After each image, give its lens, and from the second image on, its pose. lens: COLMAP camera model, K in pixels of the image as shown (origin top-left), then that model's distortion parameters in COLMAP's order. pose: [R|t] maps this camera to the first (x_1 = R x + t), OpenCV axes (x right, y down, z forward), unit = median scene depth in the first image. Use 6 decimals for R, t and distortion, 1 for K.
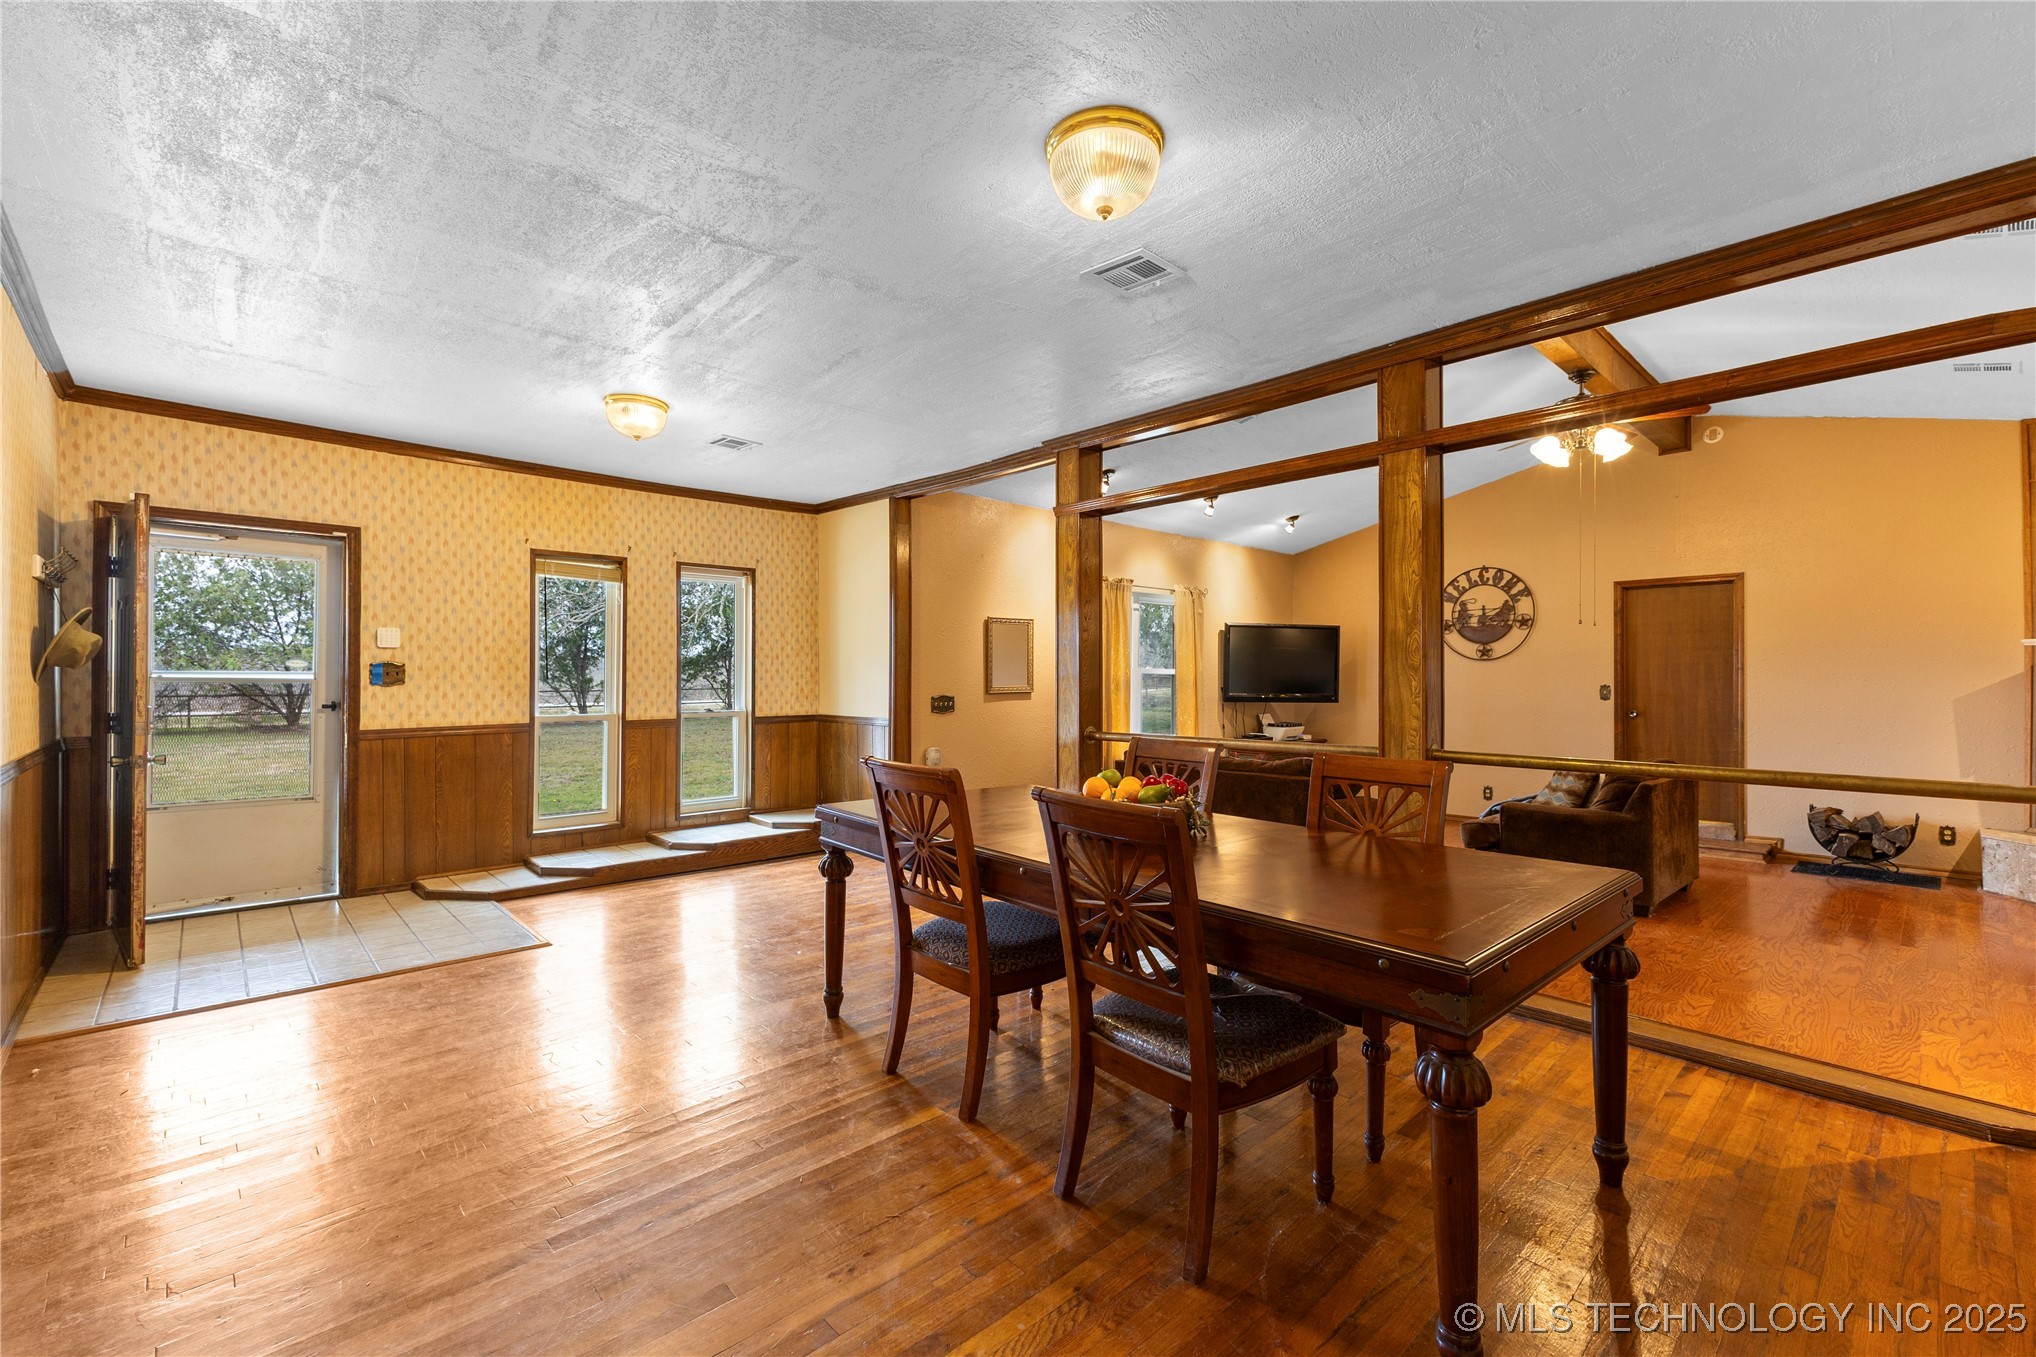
lens RADIAL K [[877.5, 0, 1015.1], [0, 877.5, 669.9], [0, 0, 1]] dist [0.009346, -0.002203]
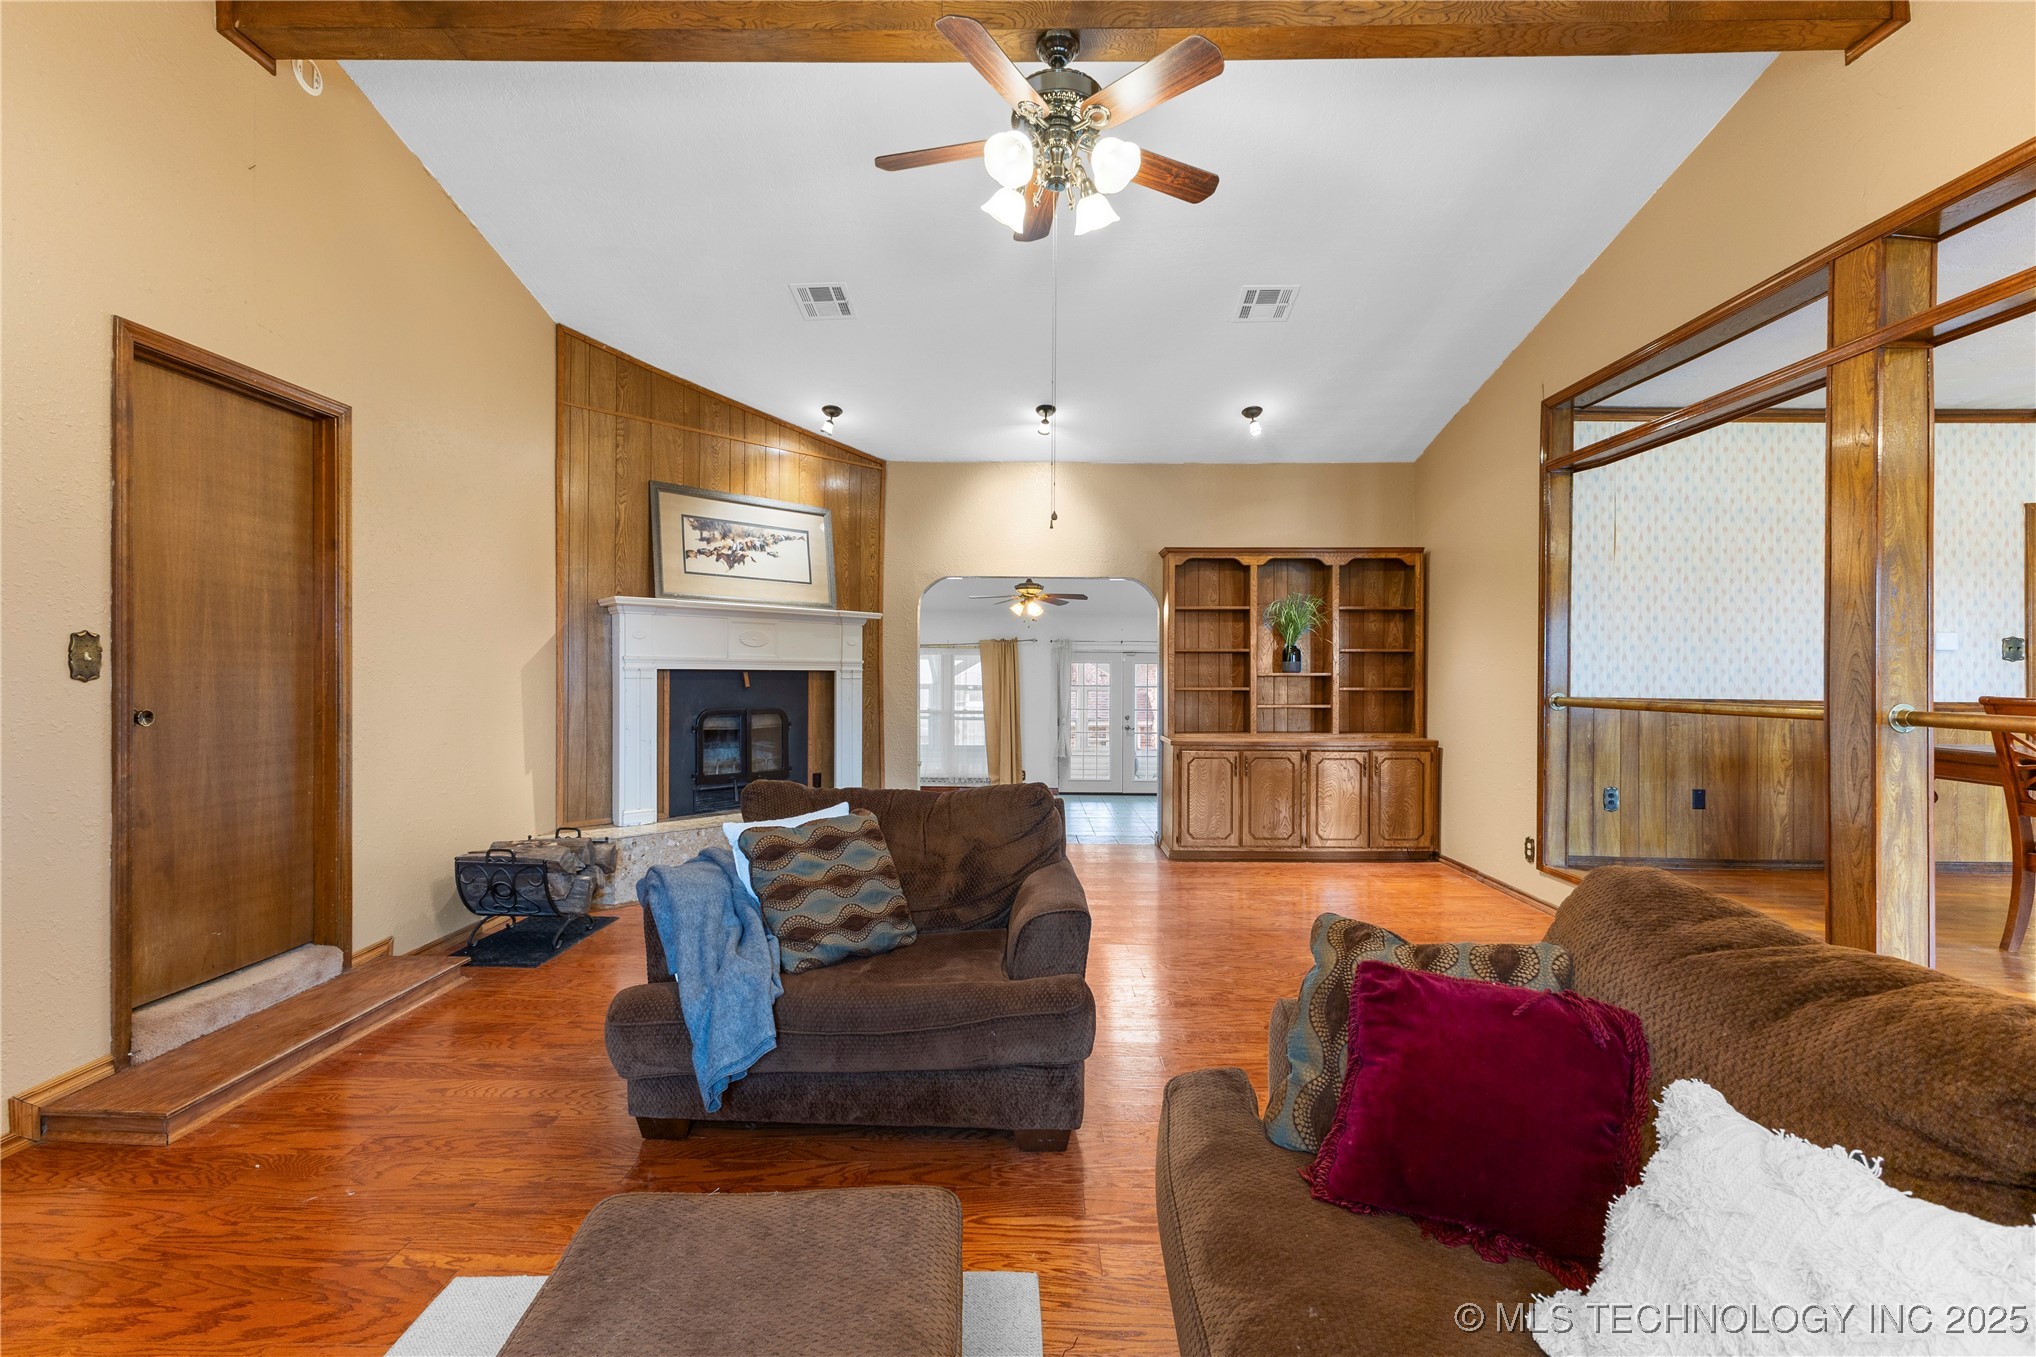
lens RADIAL K [[877.5, 0, 1023.0], [0, 877.5, 672.9], [0, 0, 1]] dist [0.009346, -0.002203]
pose [[-0.728515, 0.000032, 0.685030, 0.210281], [-0.007438, 0.999941, -0.007957, 0.031885], [-0.684989, -0.010892, -0.728472, 1.003537]]
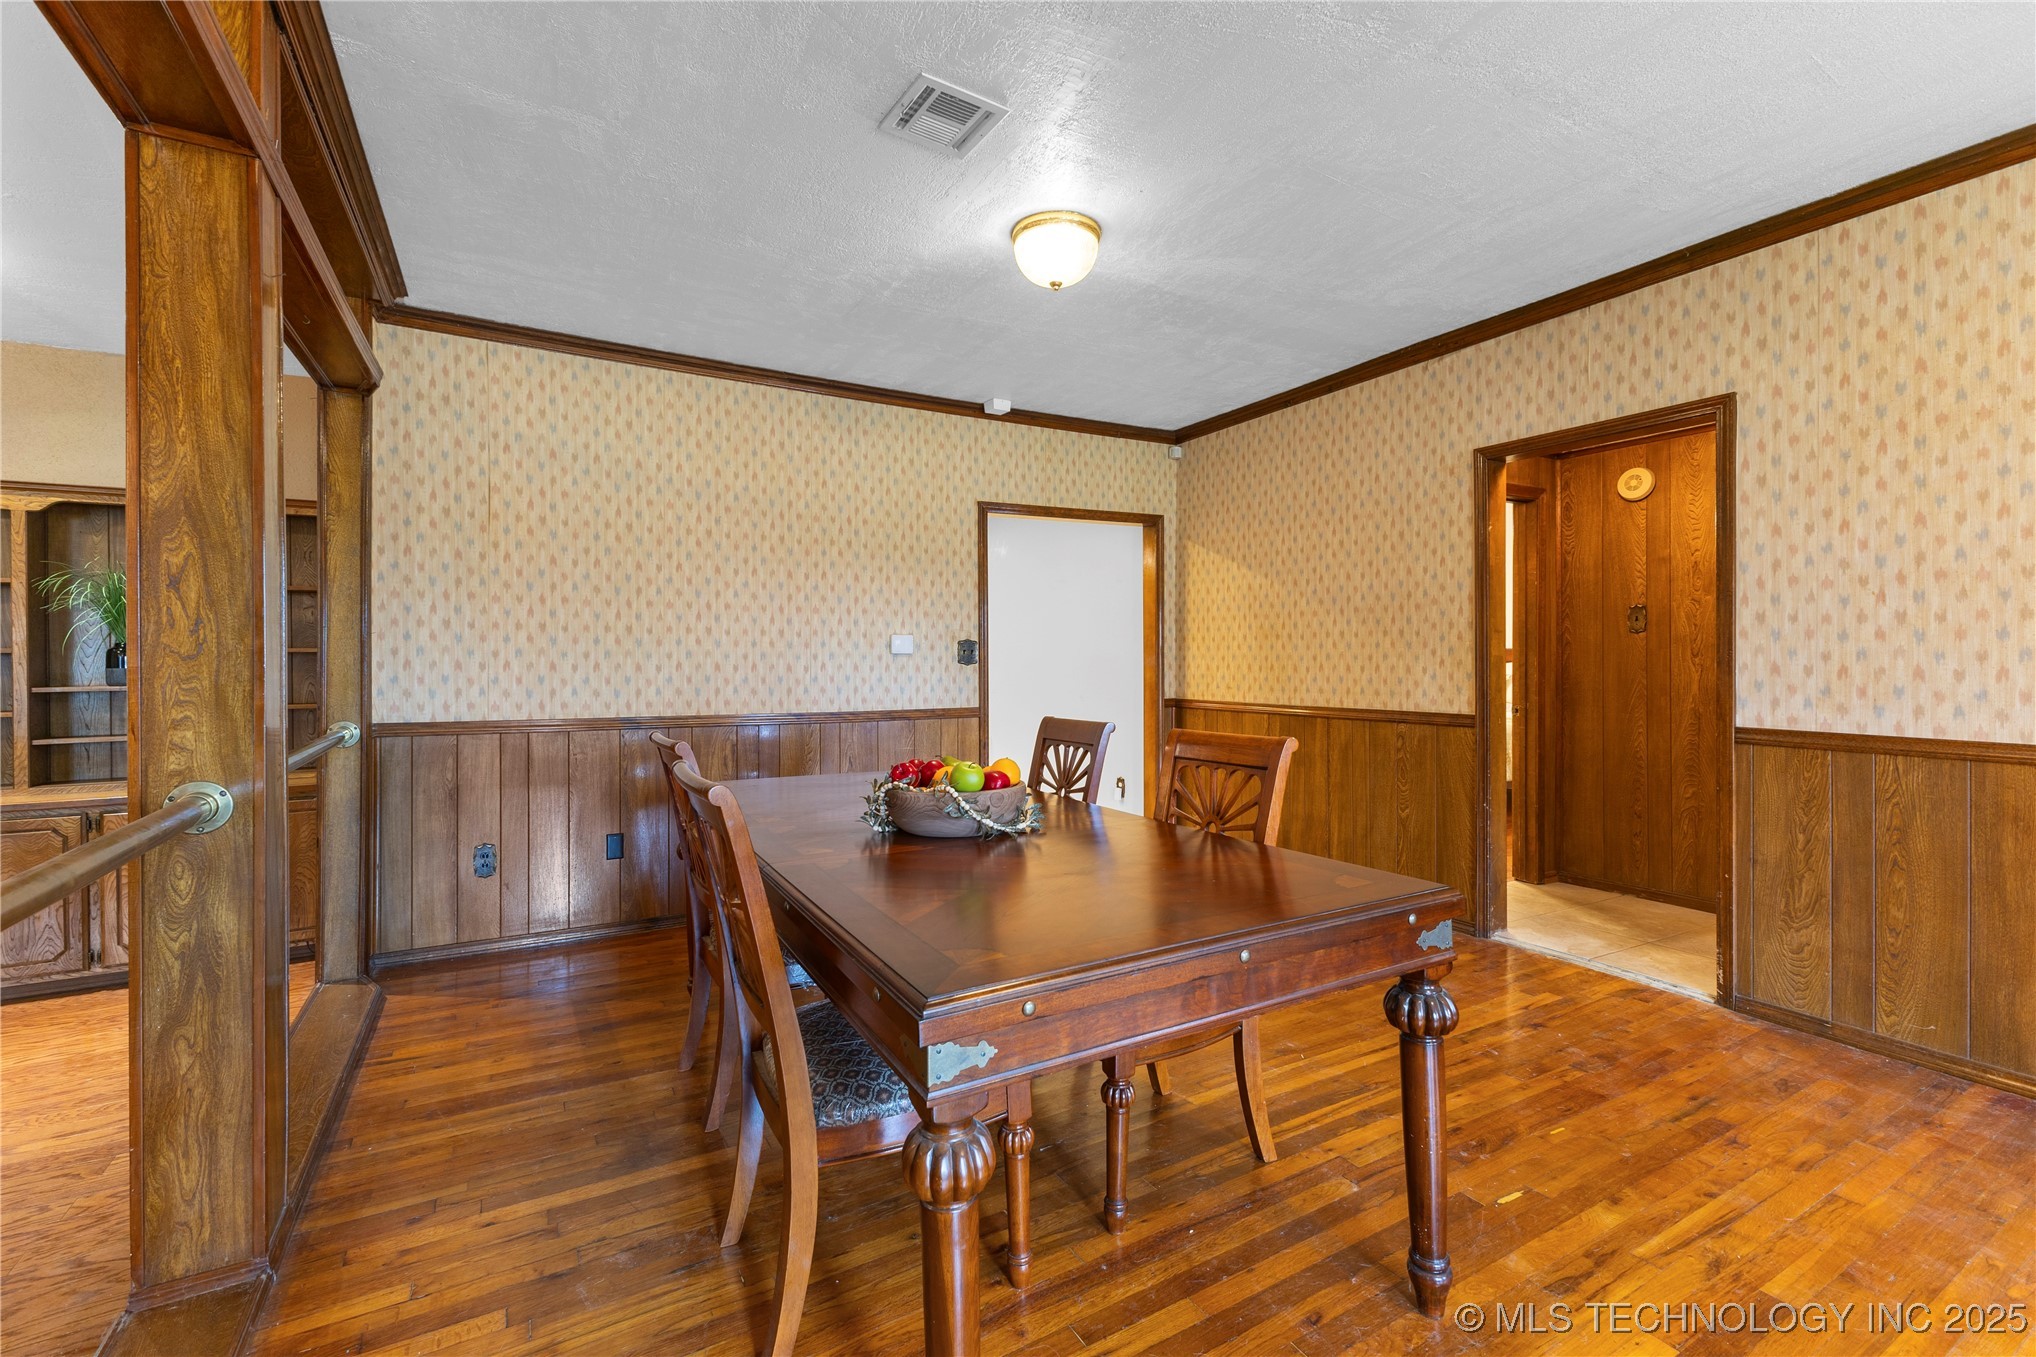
lens RADIAL K [[877.5, 0, 1017.5], [0, 877.5, 665.5], [0, 0, 1]] dist [0.009346, -0.002203]
pose [[-0.975961, 0.003149, 0.217922, -0.039103], [0.004027, 0.999985, 0.003582, 0.011654], [-0.217907, 0.004374, -0.975960, 0.638018]]
